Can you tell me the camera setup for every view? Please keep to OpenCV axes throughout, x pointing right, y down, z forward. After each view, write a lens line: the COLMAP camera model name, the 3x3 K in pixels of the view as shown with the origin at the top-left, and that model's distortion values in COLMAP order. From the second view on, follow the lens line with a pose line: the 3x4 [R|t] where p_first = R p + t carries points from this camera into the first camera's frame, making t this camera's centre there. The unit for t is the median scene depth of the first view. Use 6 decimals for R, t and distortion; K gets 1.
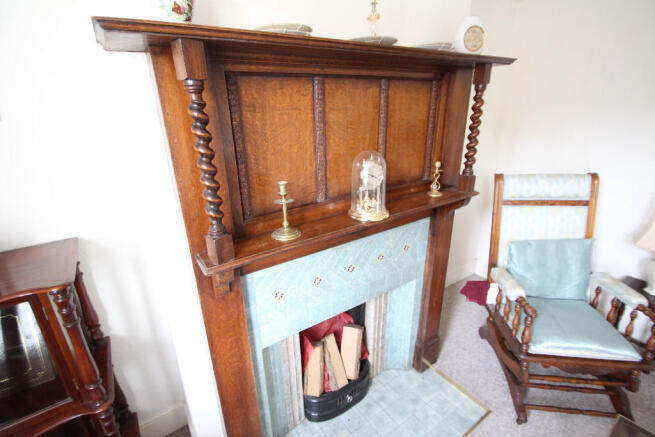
lens RADIAL K [[304.0, 0, 327.5], [0, 304.0, 218.5], [0, 0, 1]] dist [0.012539, -0.016346]
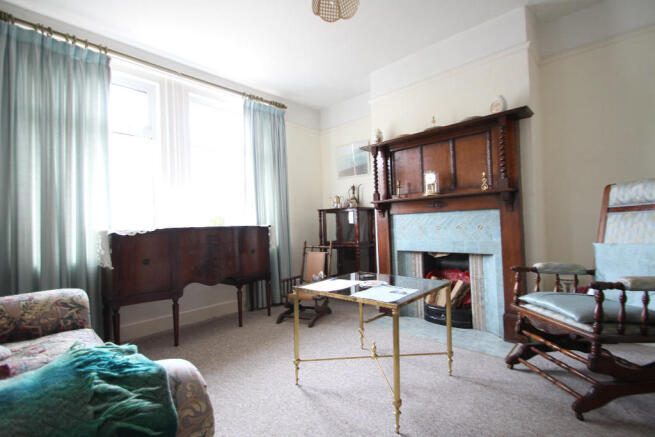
lens RADIAL K [[304.0, 0, 327.5], [0, 304.0, 218.5], [0, 0, 1]] dist [0.012539, -0.016346]
pose [[0.199233, 0.025542, -0.979619, 1.824451], [-0.283473, 0.958424, -0.032663, 0.363230], [0.938056, 0.284203, 0.198190, -0.106003]]
